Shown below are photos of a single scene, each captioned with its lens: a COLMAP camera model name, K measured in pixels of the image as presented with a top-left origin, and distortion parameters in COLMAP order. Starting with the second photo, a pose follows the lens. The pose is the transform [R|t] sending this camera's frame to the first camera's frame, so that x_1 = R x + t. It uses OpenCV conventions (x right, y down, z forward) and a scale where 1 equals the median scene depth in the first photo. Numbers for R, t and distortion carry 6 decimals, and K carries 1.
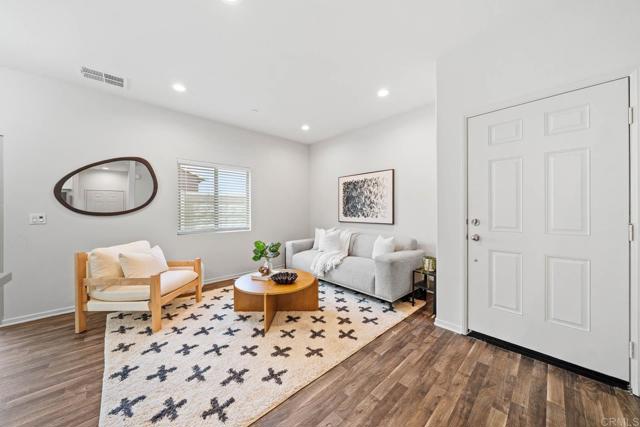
lens RADIAL K [[220.3, 0, 322.0], [0, 220.3, 214.5], [0, 0, 1]] dist [-0.001176, -0.000557]
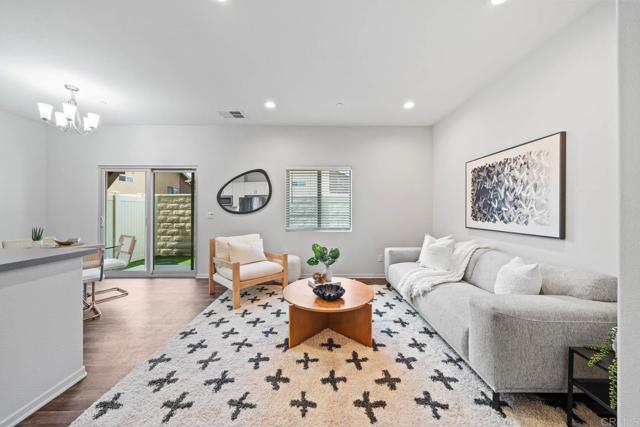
lens RADIAL K [[220.3, 0, 322.4], [0, 220.3, 211.2], [0, 0, 1]] dist [-0.001176, -0.000557]
pose [[0.739472, 0.008385, -0.673135, 0.342778], [-0.016168, 0.999855, -0.005307, -0.011842], [0.672993, 0.014808, 0.739501, 0.330873]]
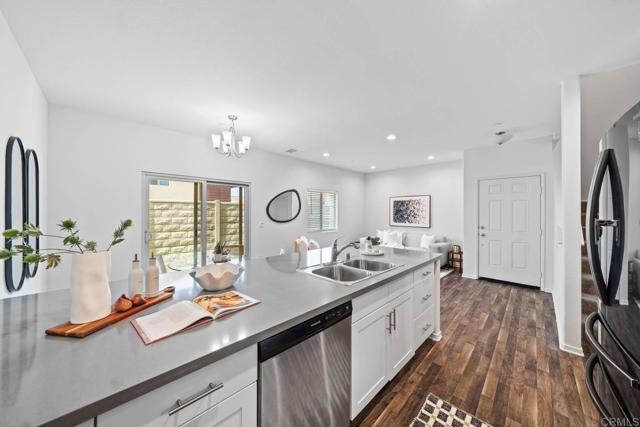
lens RADIAL K [[220.3, 0, 320.9], [0, 220.3, 215.1], [0, 0, 1]] dist [-0.001176, -0.000557]
pose [[0.999274, 0.007728, 0.037298, -0.773627], [-0.007619, 0.999966, -0.003075, -0.055048], [-0.037321, 0.002788, 0.999299, -0.883122]]
